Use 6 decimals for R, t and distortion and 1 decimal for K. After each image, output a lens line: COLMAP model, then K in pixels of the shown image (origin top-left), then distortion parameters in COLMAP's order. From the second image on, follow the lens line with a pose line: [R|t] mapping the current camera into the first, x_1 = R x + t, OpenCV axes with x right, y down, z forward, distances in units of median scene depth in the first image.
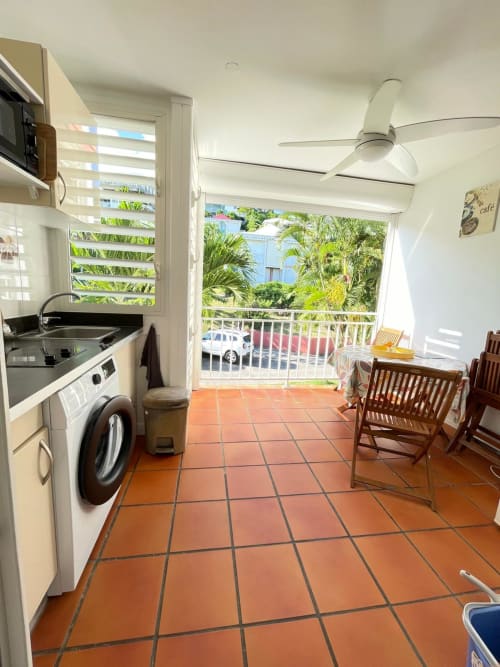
lens RADIAL K [[270.1, 0, 249.1], [0, 270.1, 332.4], [0, 0, 1]] dist [0.001354, -0.000370]
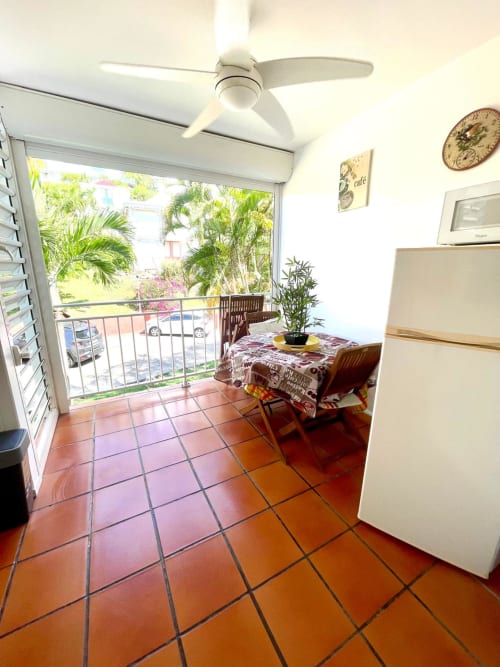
lens RADIAL K [[270.1, 0, 249.9], [0, 270.1, 334.1], [0, 0, 1]] dist [0.001354, -0.000370]
pose [[0.942125, -0.137150, 0.305925, 0.127224], [0.105040, 0.987305, 0.119141, -0.070022], [-0.318382, -0.080111, 0.944572, 0.154675]]
